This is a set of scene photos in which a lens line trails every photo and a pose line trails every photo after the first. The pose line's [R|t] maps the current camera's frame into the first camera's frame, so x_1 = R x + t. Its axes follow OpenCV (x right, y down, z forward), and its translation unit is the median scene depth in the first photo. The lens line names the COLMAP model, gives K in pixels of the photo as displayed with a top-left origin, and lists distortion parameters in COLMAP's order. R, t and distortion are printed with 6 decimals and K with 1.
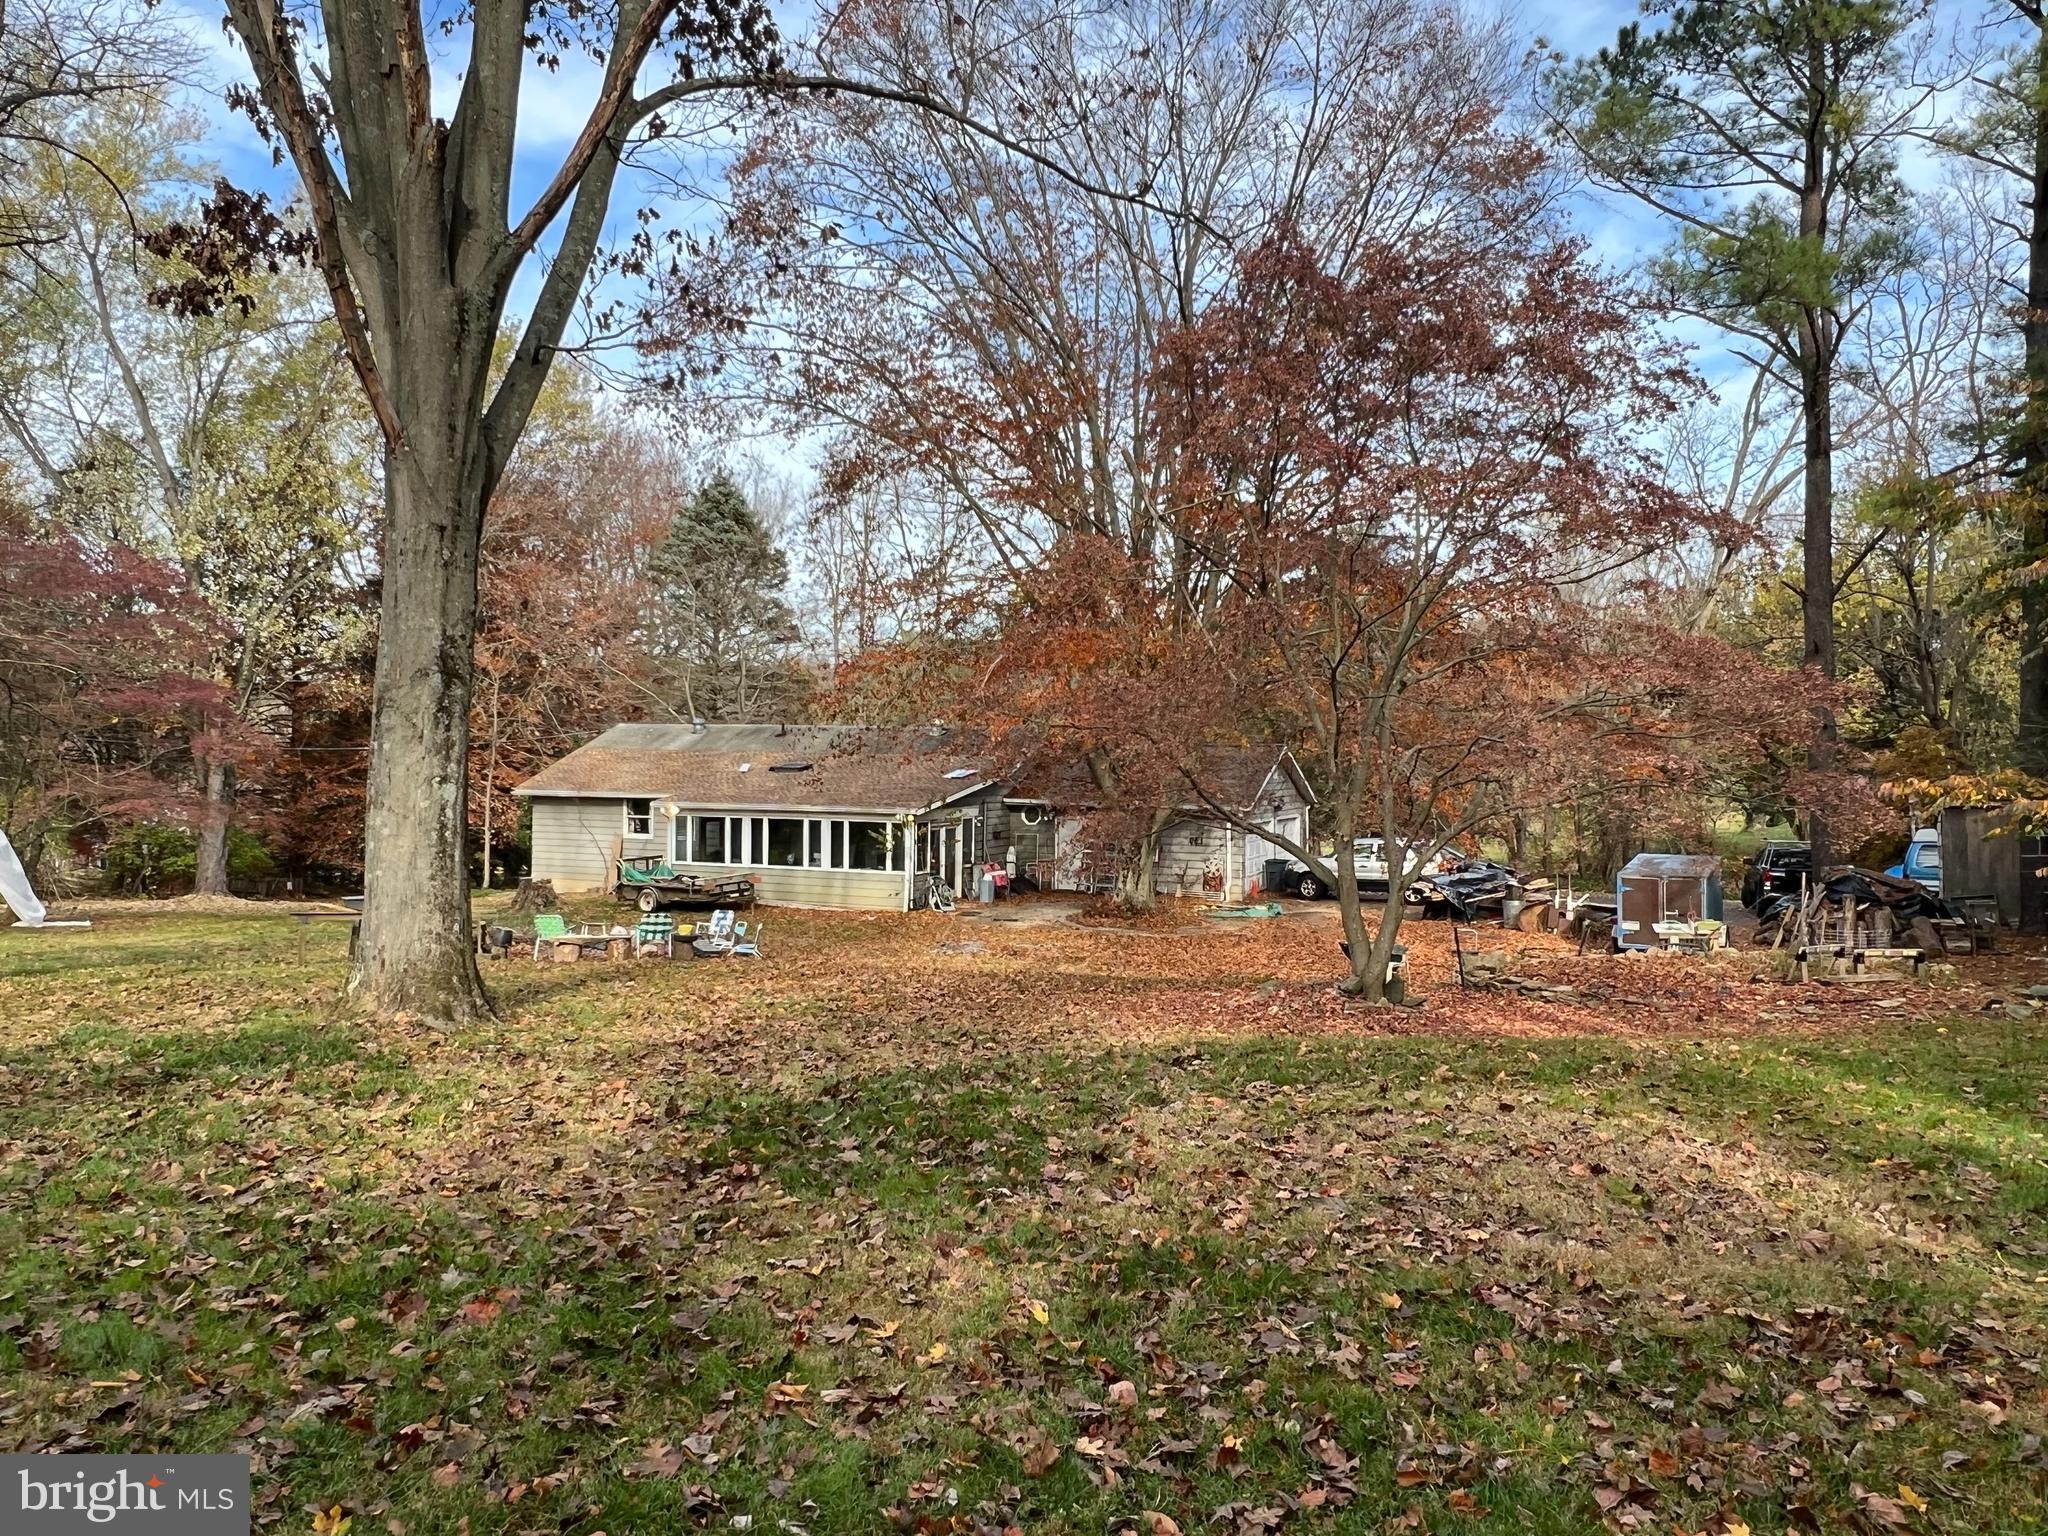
lens RADIAL K [[1487.4, 0, 1024.2], [0, 1487.4, 766.7], [0, 0, 1]] dist [0.004790, -0.000749]
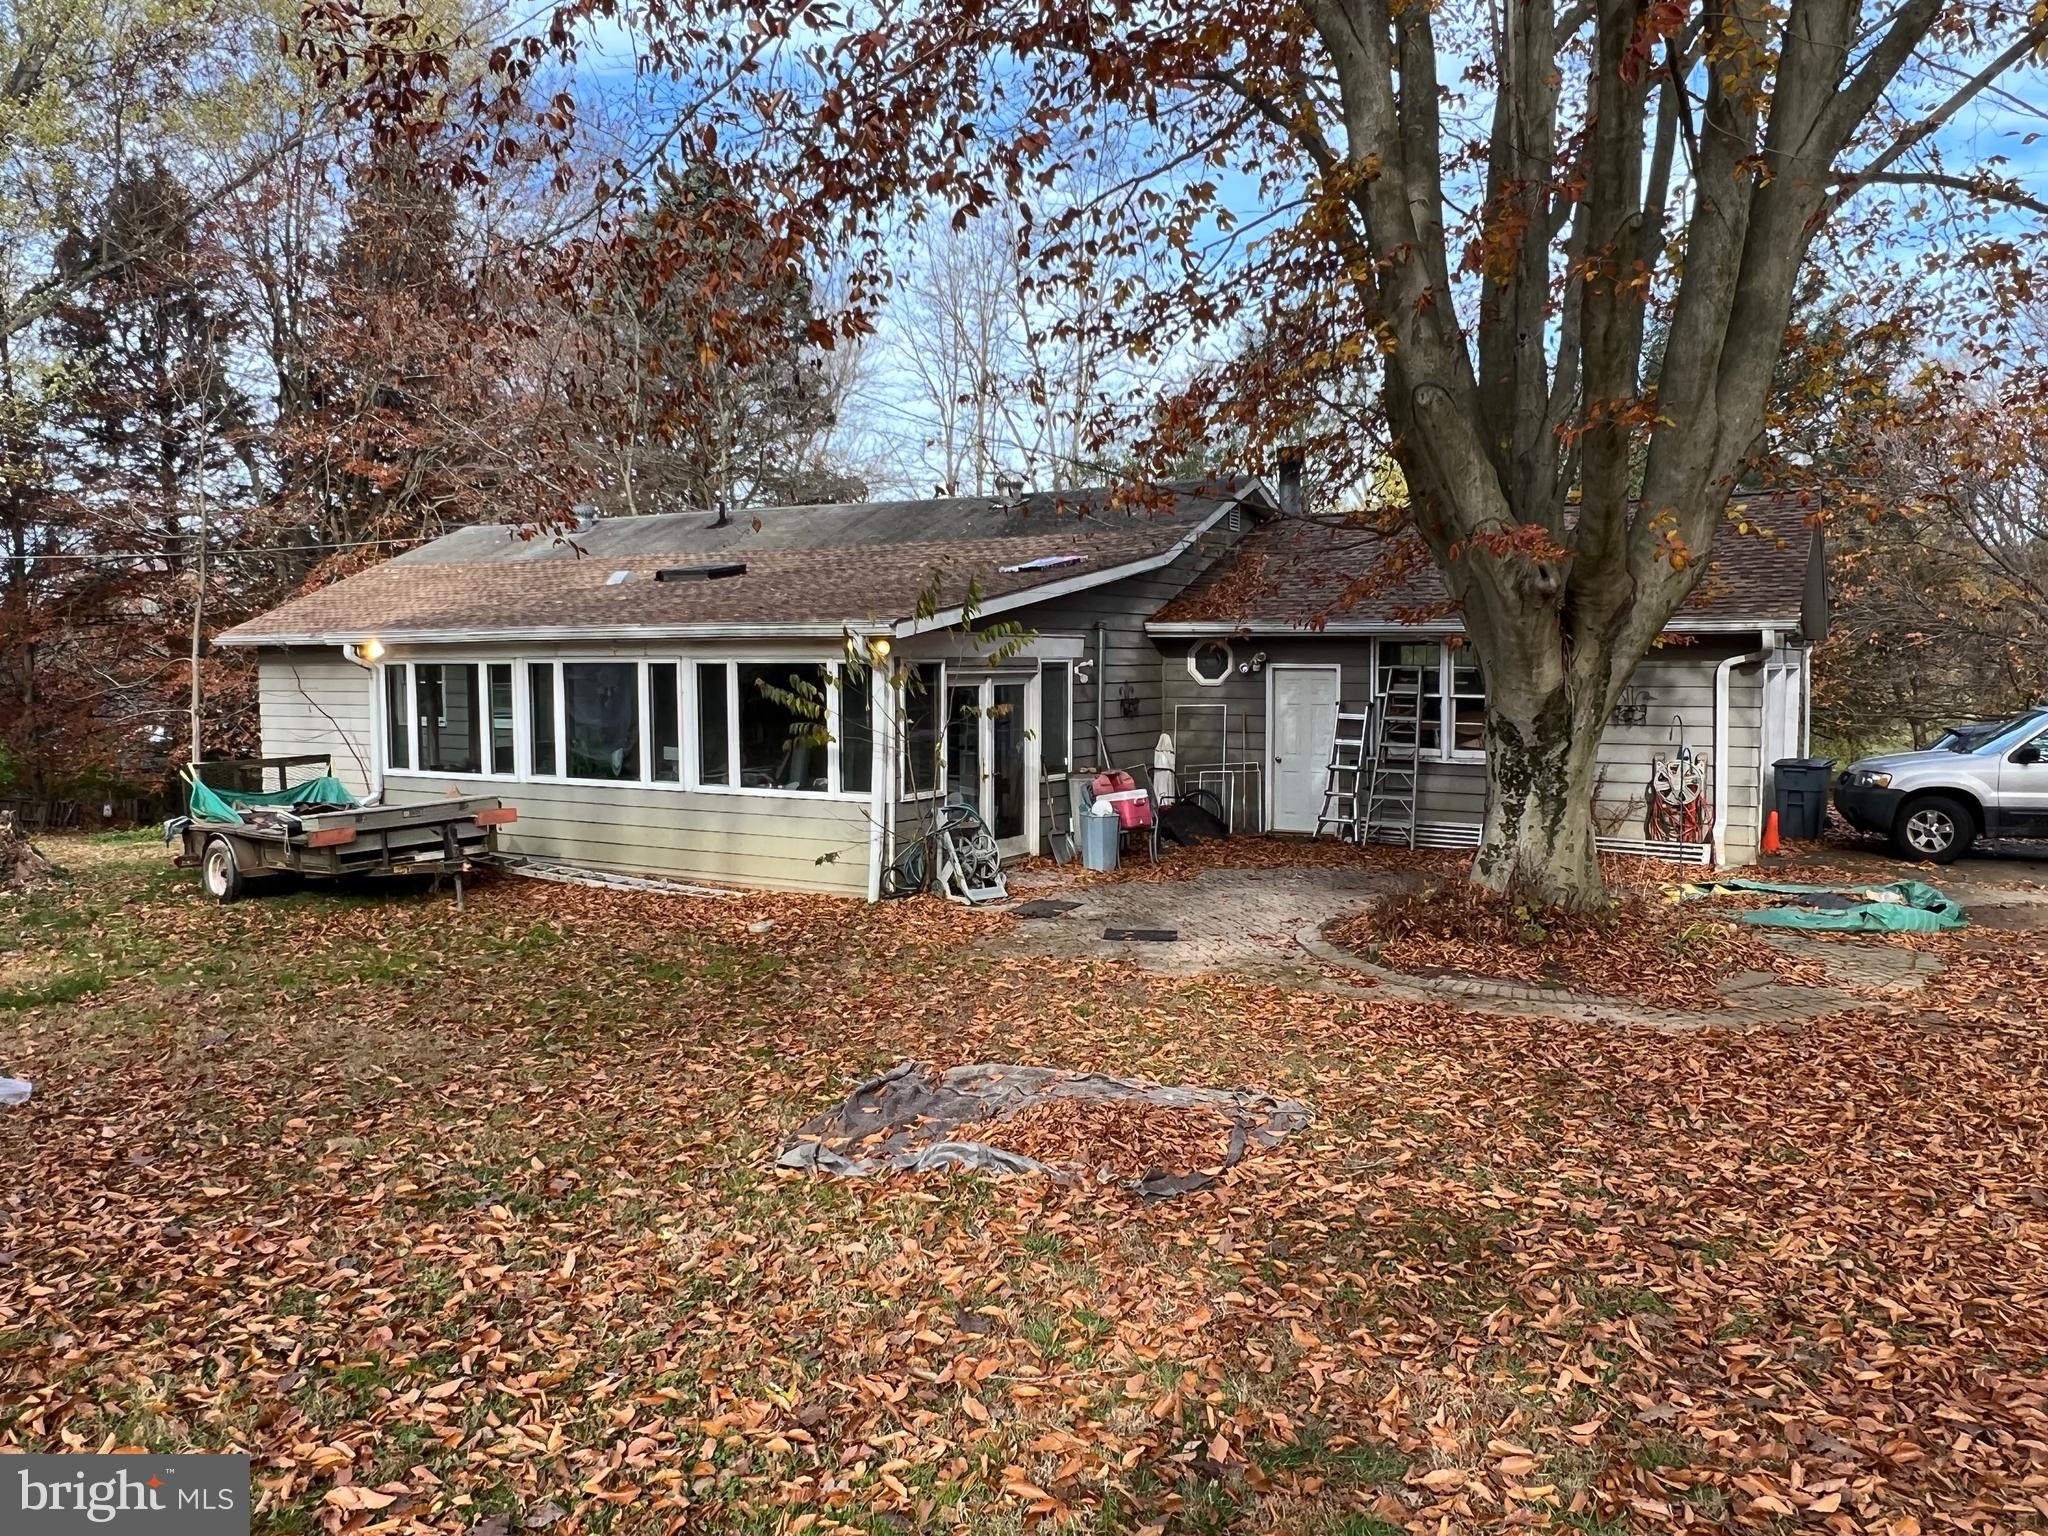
lens RADIAL K [[1487.4, 0, 1022.9], [0, 1487.4, 771.7], [0, 0, 1]] dist [0.004790, -0.000749]
pose [[0.993593, -0.002733, -0.112983, -0.000612], [0.009696, 0.998083, 0.061119, 0.040888], [0.112599, -0.061823, 0.991715, 0.608963]]
